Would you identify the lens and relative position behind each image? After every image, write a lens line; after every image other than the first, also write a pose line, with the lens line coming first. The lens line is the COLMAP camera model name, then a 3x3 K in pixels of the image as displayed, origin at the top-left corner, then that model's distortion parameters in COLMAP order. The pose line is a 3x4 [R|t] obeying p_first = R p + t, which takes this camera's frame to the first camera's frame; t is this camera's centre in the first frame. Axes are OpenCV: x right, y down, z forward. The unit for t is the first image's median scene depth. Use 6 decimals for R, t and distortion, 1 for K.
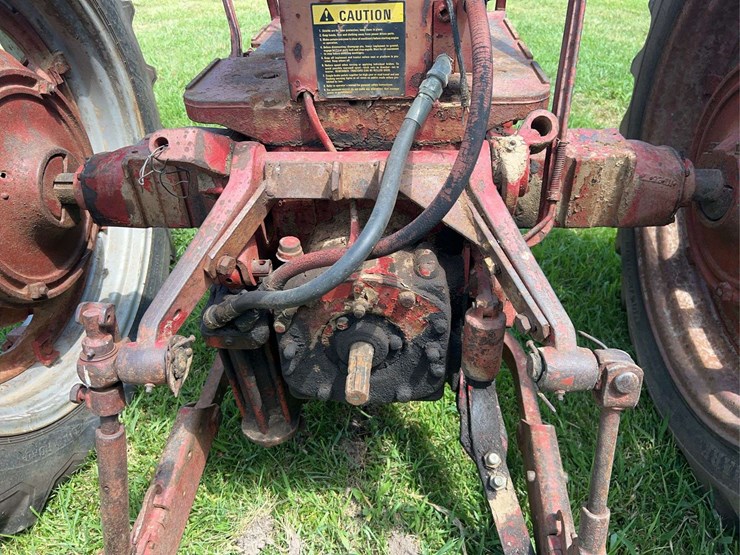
lens RADIAL K [[562.9, 0, 369.4], [0, 562.9, 278.8], [0, 0, 1]] dist [0.054127, -0.070125]
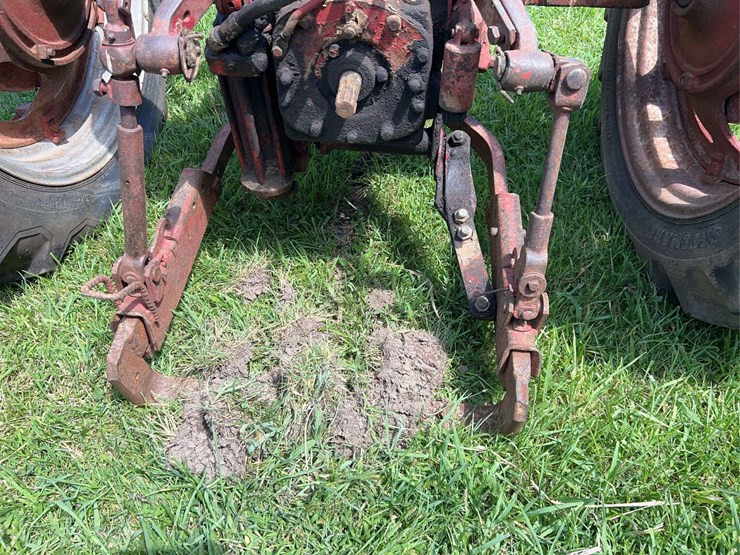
lens RADIAL K [[560.5, 0, 370.0], [0, 560.5, 277.5], [0, 0, 1]] dist [0.051453, -0.055173]
pose [[0.998974, 0.038445, 0.023925, 0.009820], [-0.042107, 0.983038, 0.178503, 0.247690], [-0.016657, -0.179327, 0.983648, -0.134953]]
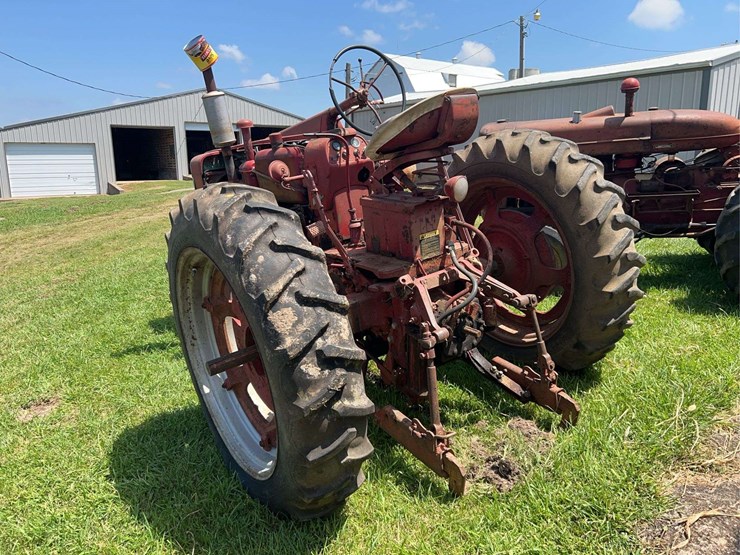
lens RADIAL K [[560.5, 0, 370.0], [0, 560.5, 277.5], [0, 0, 1]] dist [0.051453, -0.055173]
pose [[0.775708, -0.239756, 0.583775, -1.720889], [0.432310, 0.875777, -0.214763, 0.255966], [-0.459766, 0.418965, 0.782996, -1.036617]]
